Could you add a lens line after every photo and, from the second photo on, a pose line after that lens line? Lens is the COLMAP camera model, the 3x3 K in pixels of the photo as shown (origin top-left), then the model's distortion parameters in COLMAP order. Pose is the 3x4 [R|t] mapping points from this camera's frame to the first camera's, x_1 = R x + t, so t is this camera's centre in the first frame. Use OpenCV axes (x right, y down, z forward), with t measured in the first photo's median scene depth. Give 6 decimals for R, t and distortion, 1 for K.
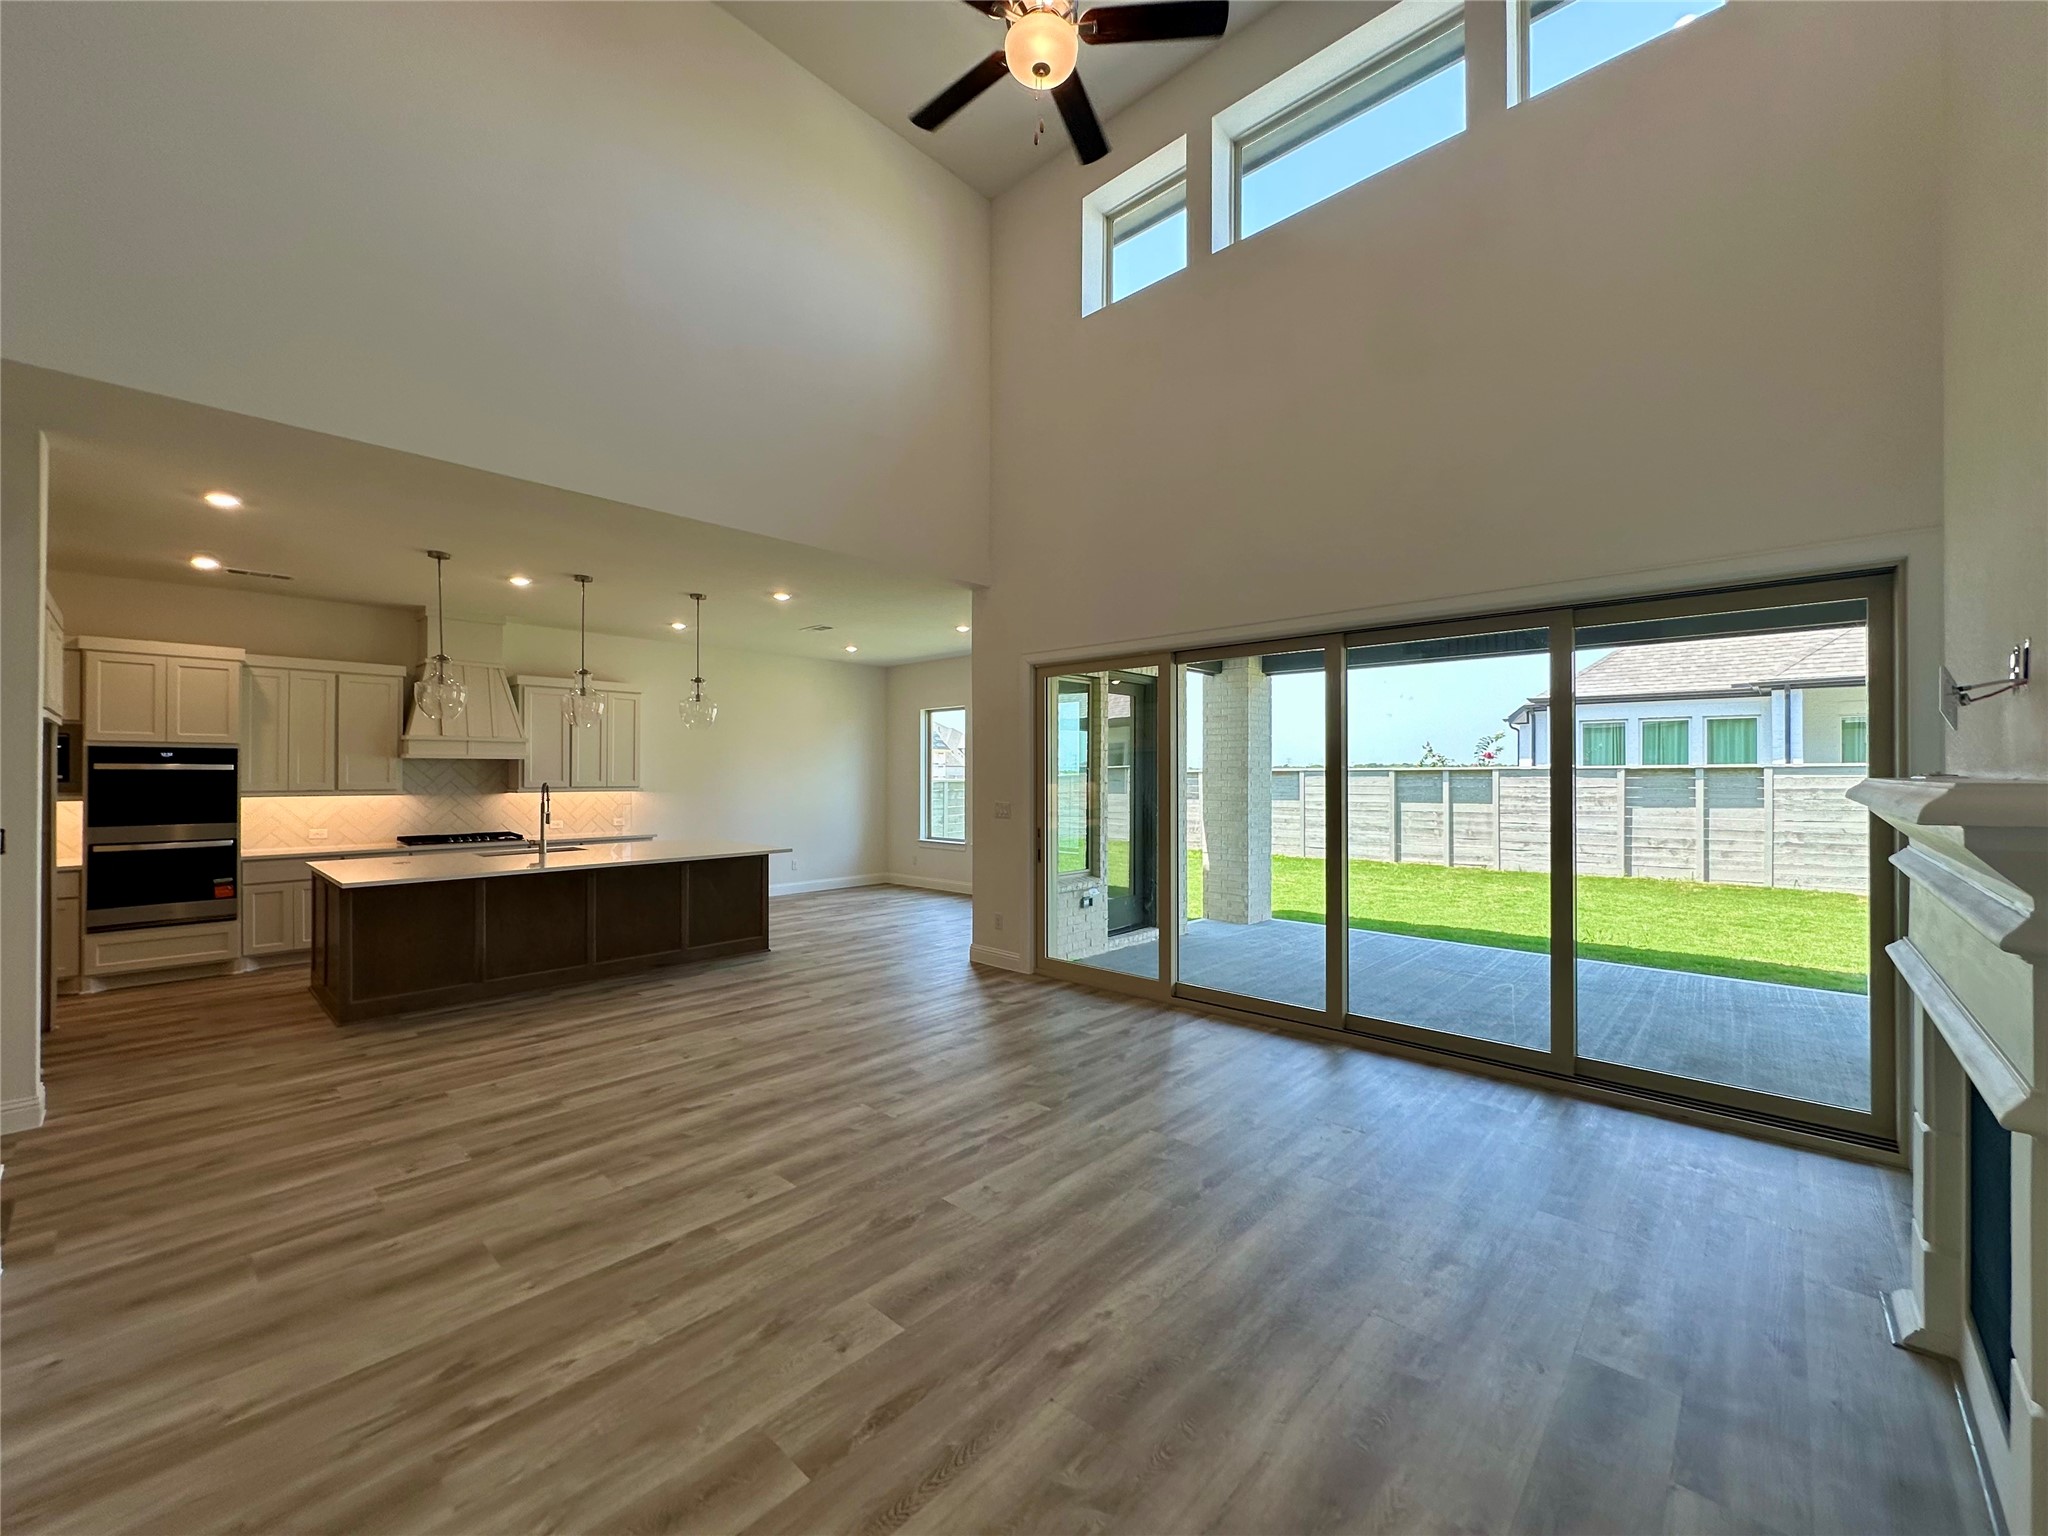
lens RADIAL K [[815.4, 0, 1014.5], [0, 815.4, 770.0], [0, 0, 1]] dist [-0.001833, 0.000458]
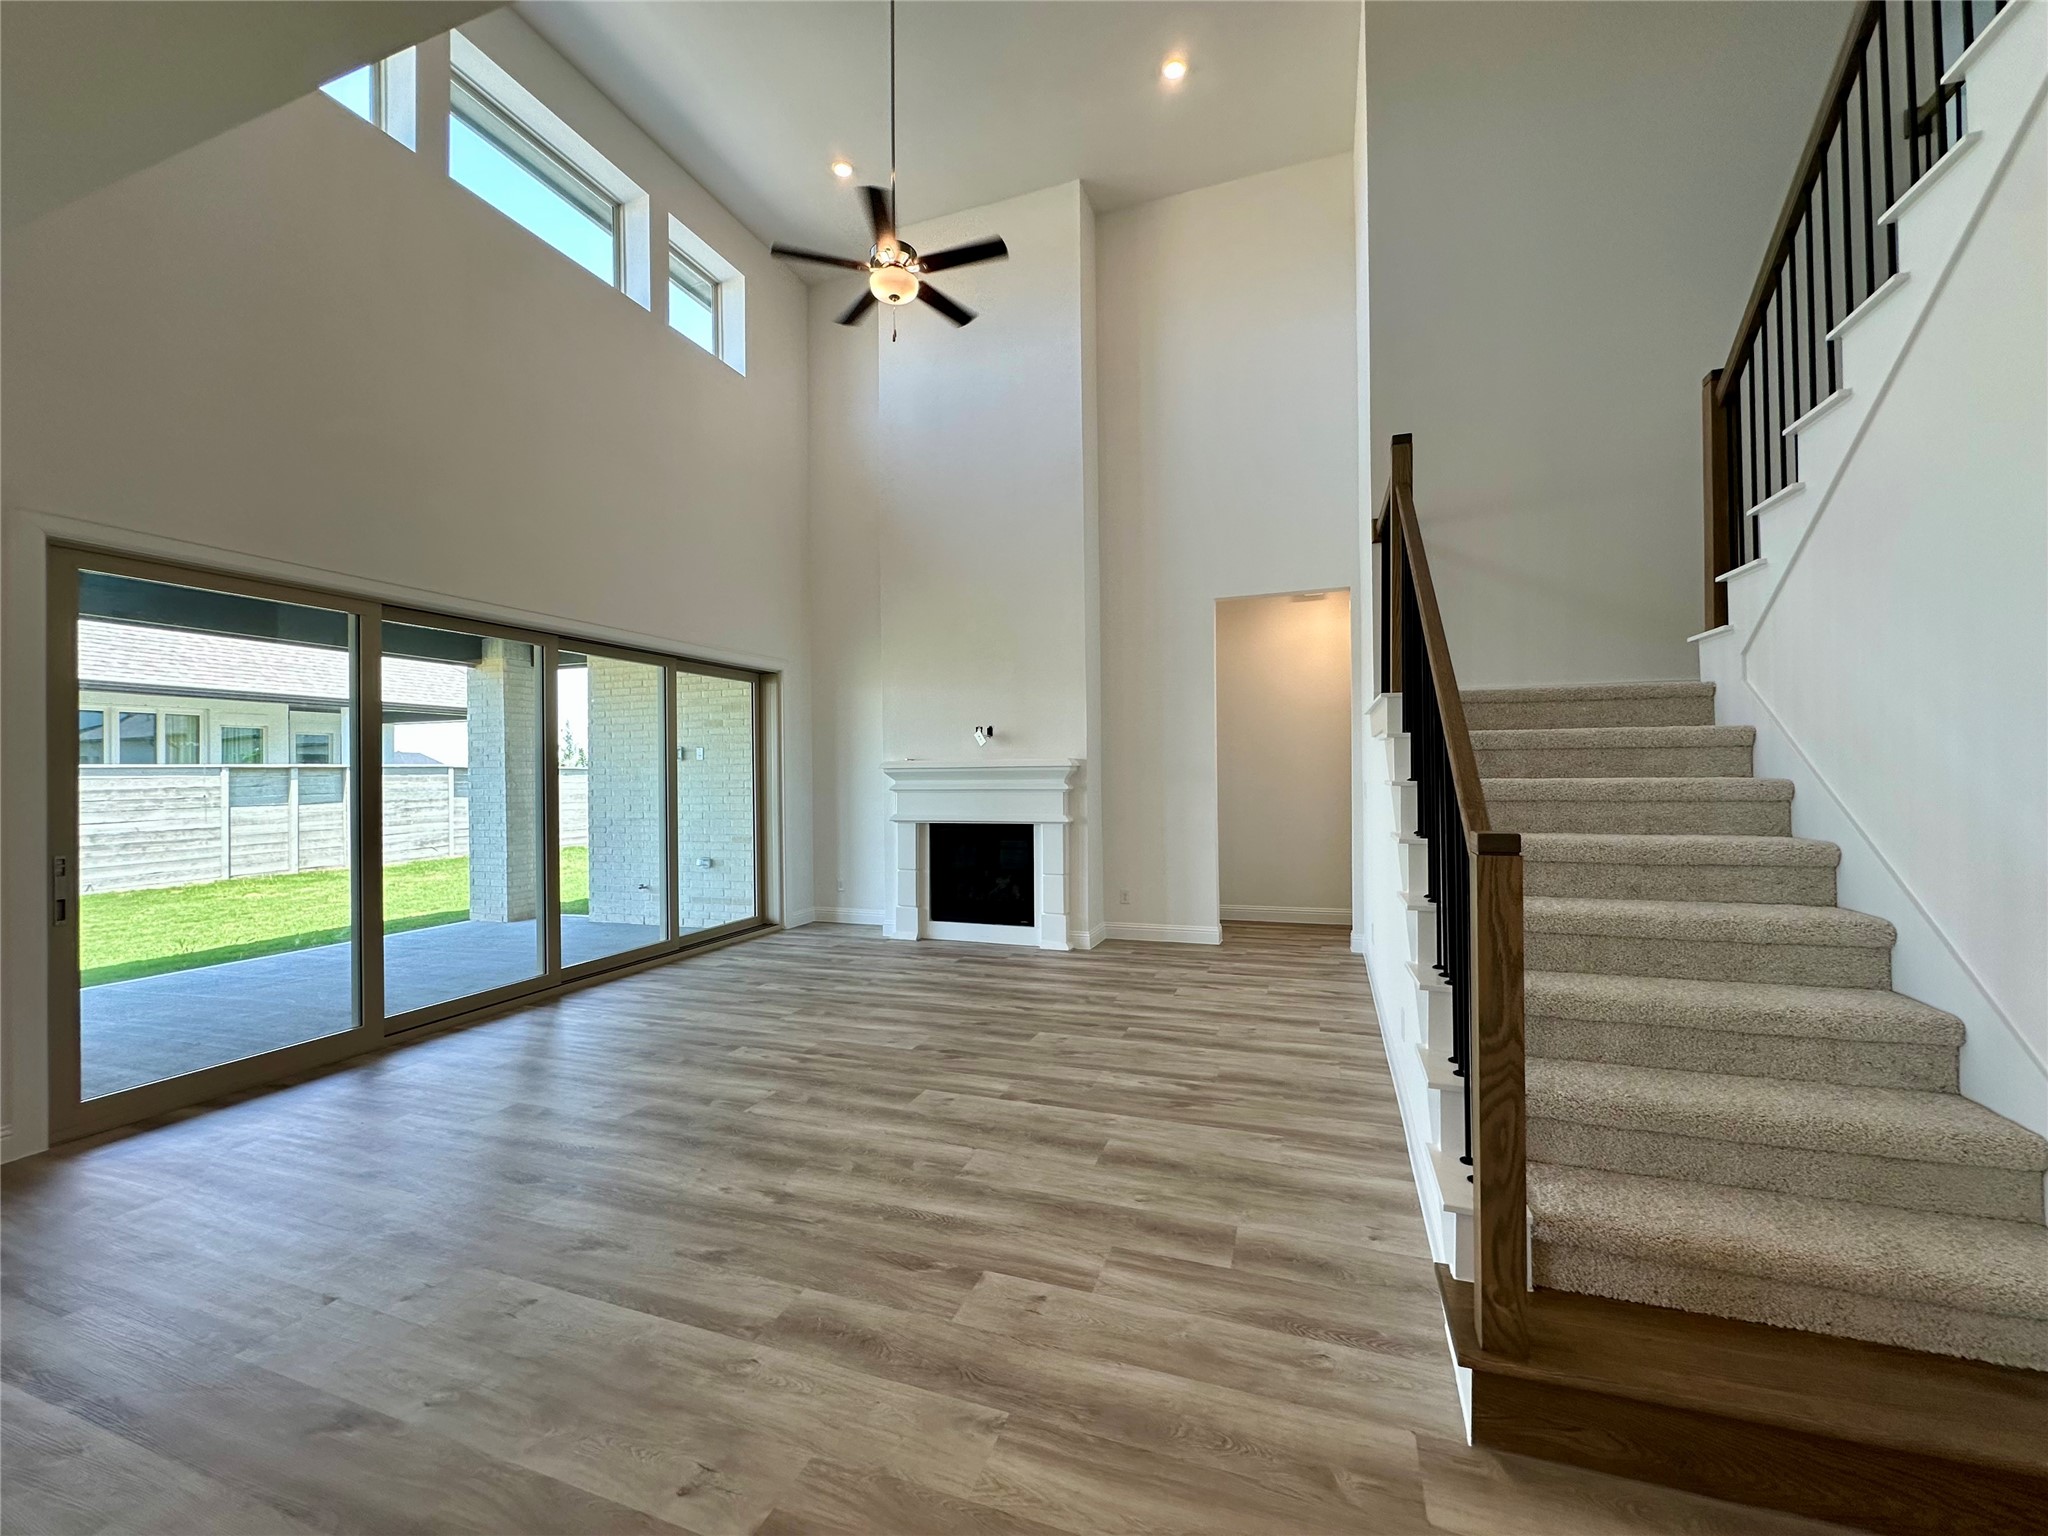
lens RADIAL K [[815.4, 0, 1011.4], [0, 815.4, 767.7], [0, 0, 1]] dist [-0.001833, 0.000458]
pose [[-0.381634, 0.011631, 0.924240, -1.197049], [0.006600, 0.999930, -0.009858, 0.036853], [-0.924290, 0.002338, -0.381684, 1.114121]]
